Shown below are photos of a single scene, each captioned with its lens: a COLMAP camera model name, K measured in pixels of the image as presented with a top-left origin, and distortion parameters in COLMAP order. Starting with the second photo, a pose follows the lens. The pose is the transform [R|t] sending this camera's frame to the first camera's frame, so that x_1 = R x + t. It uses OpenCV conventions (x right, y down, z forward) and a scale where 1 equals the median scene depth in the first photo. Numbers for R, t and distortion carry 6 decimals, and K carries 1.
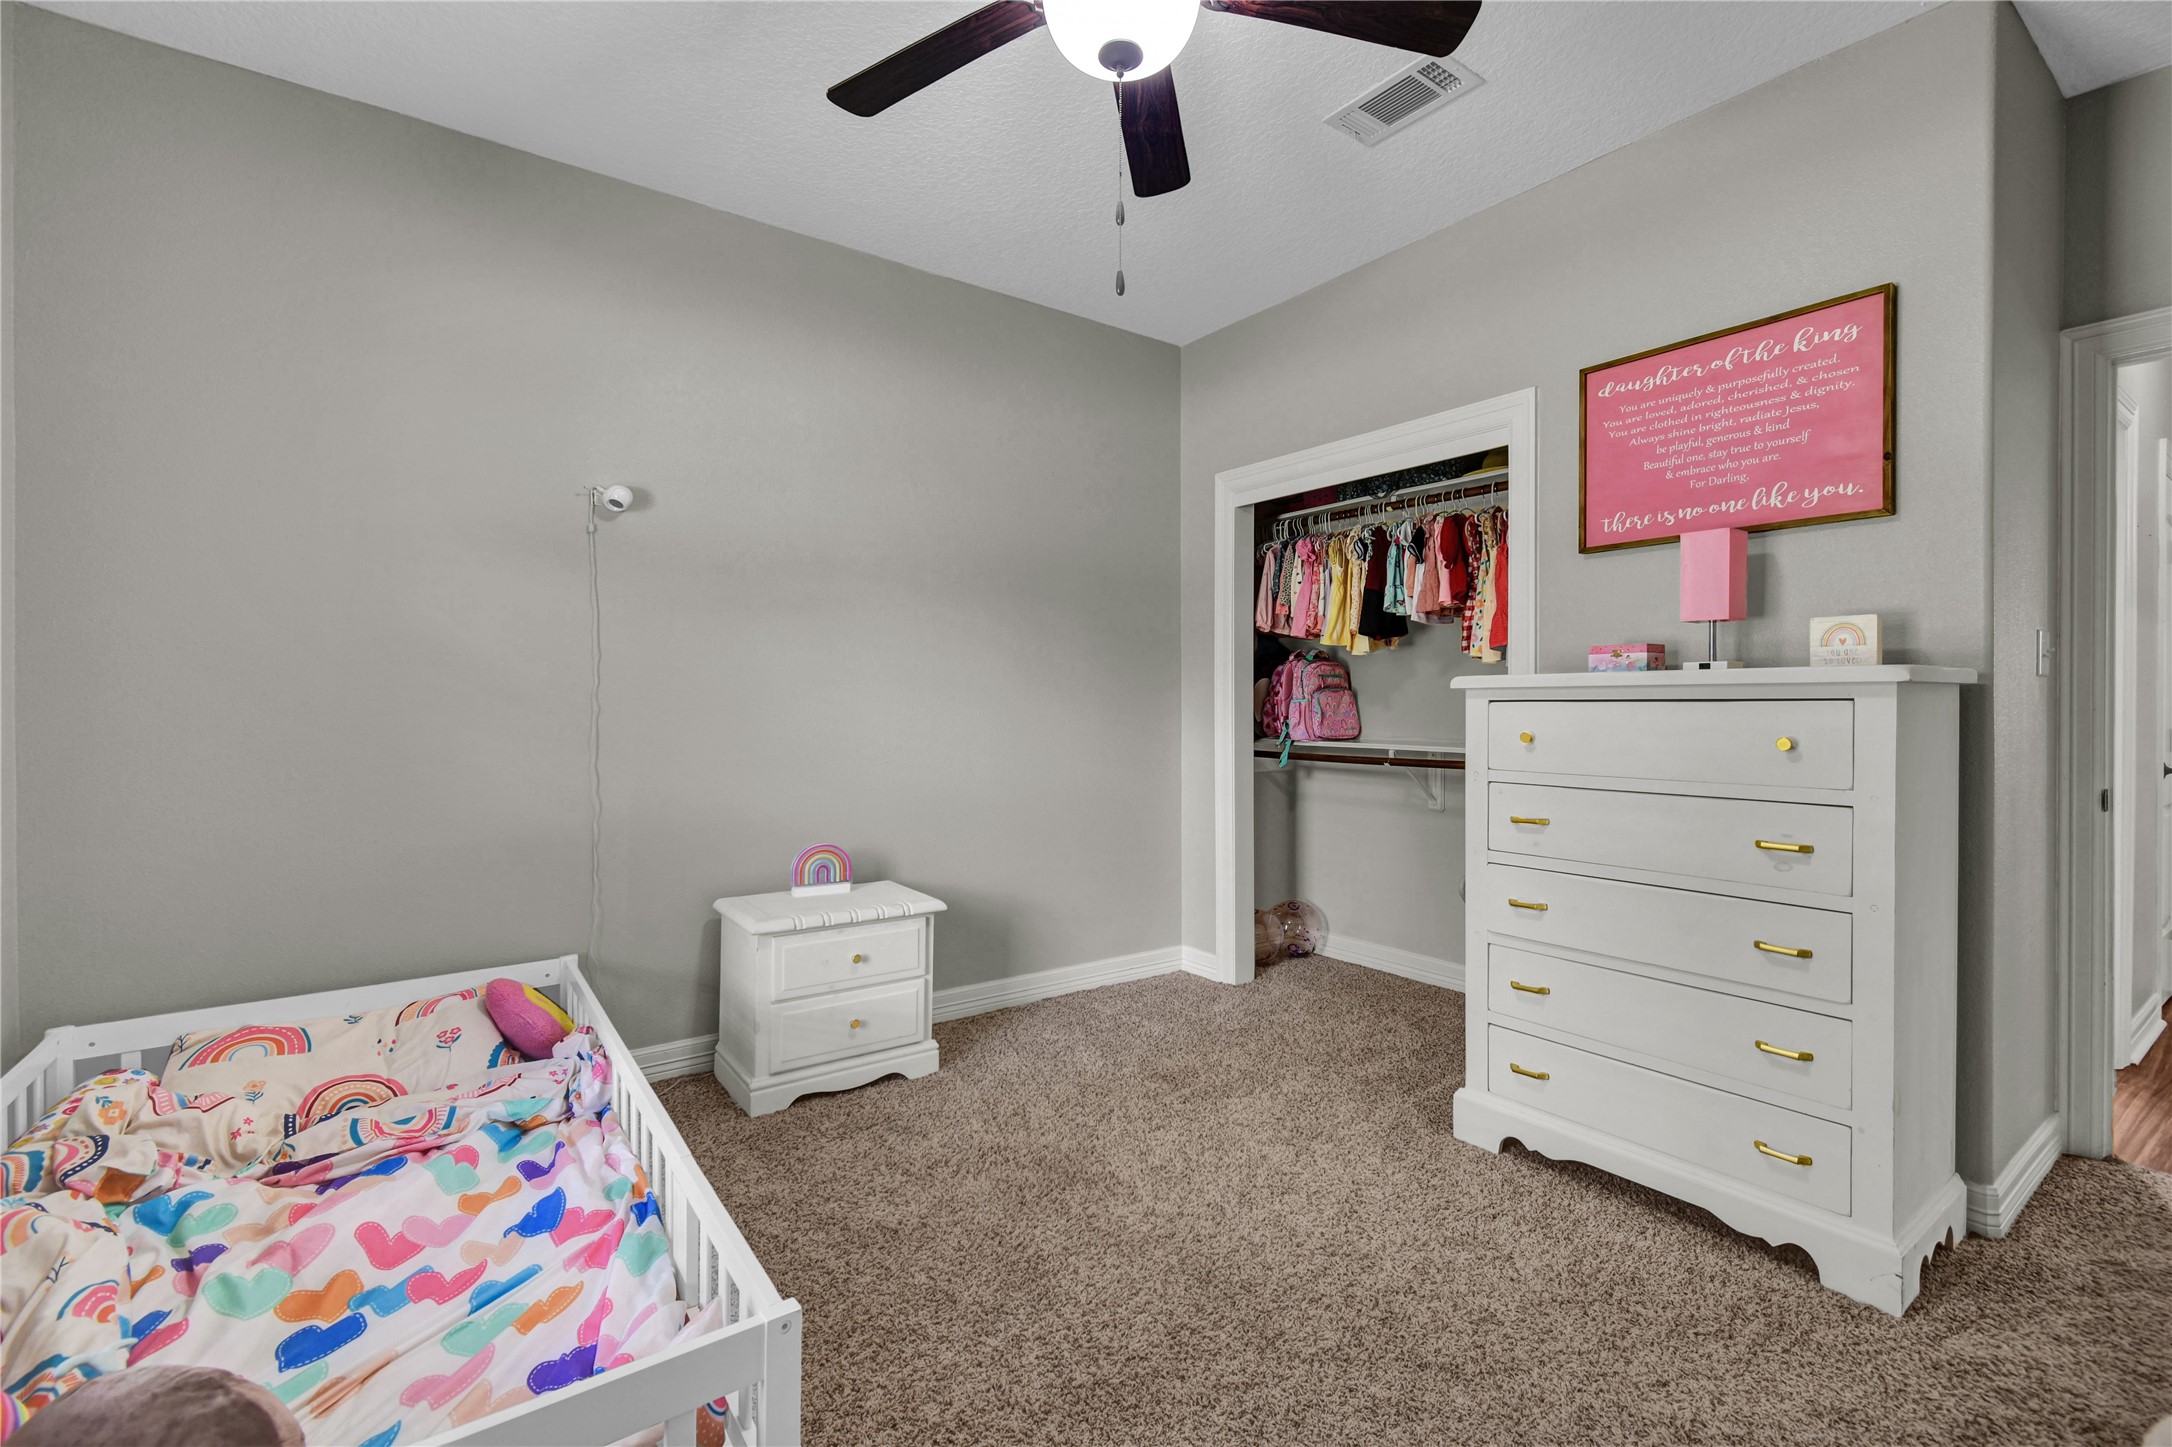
lens RADIAL K [[965.2, 0, 1093.1], [0, 965.2, 718.7], [0, 0, 1]] dist [0.013633, -0.007182]
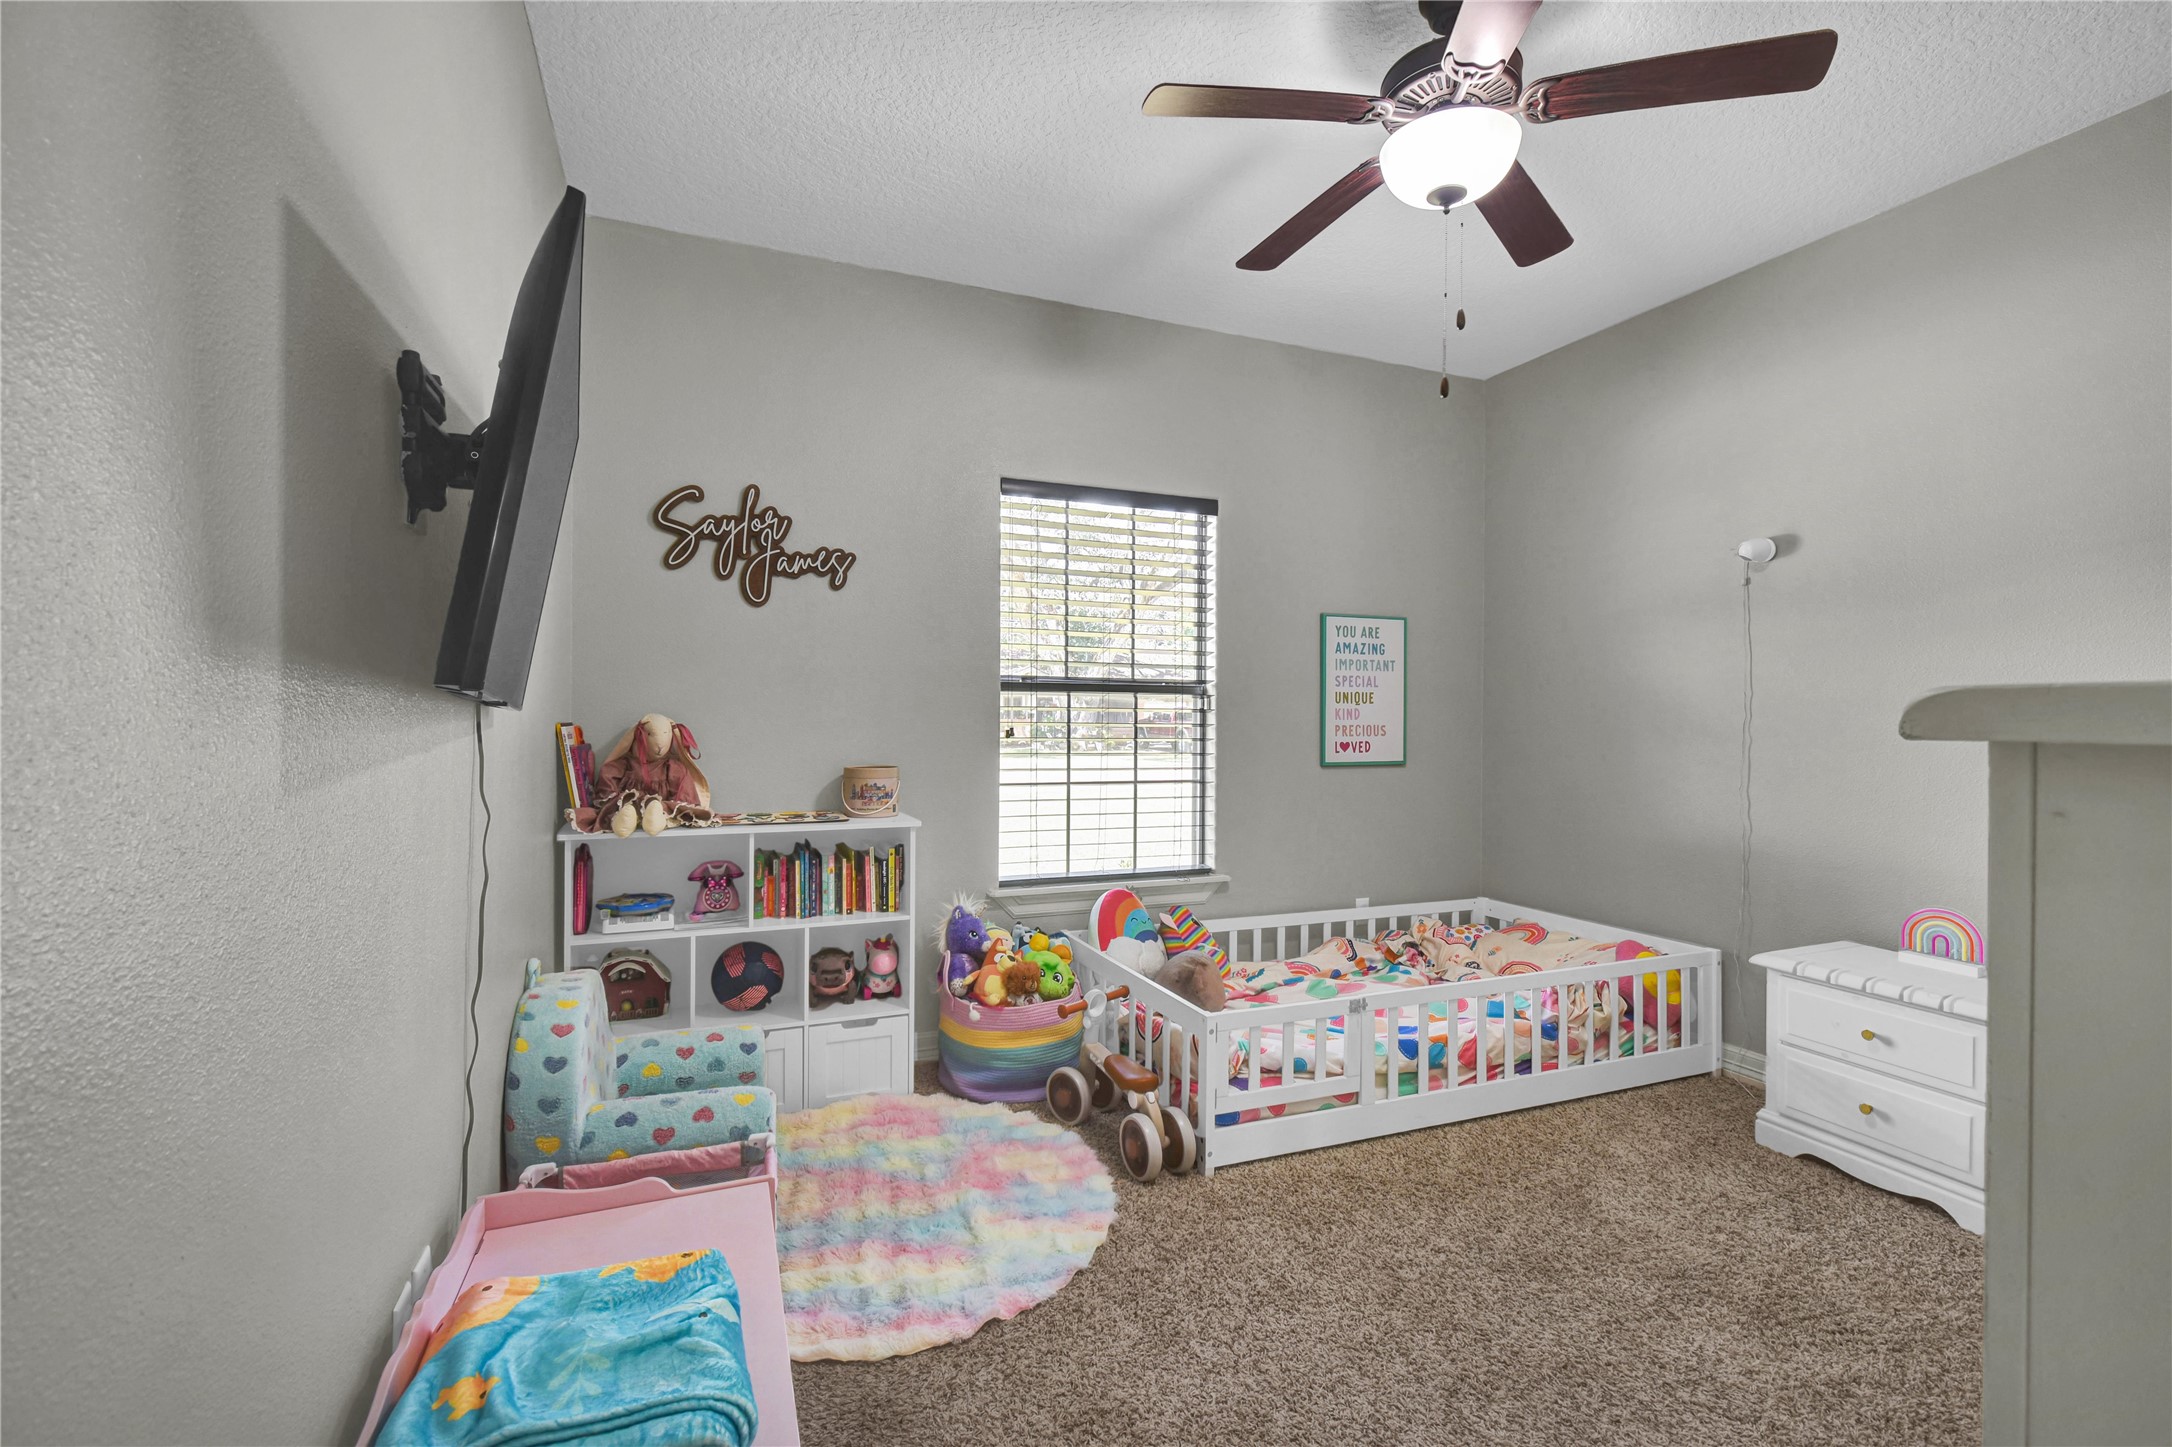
lens RADIAL K [[965.2, 0, 1093.1], [0, 965.2, 718.7], [0, 0, 1]] dist [0.013633, -0.007182]
pose [[-0.240254, -0.001282, -0.970709, 0.767587], [-0.020906, 0.999774, 0.003854, -0.023680], [0.970485, 0.021219, -0.240227, 0.528491]]
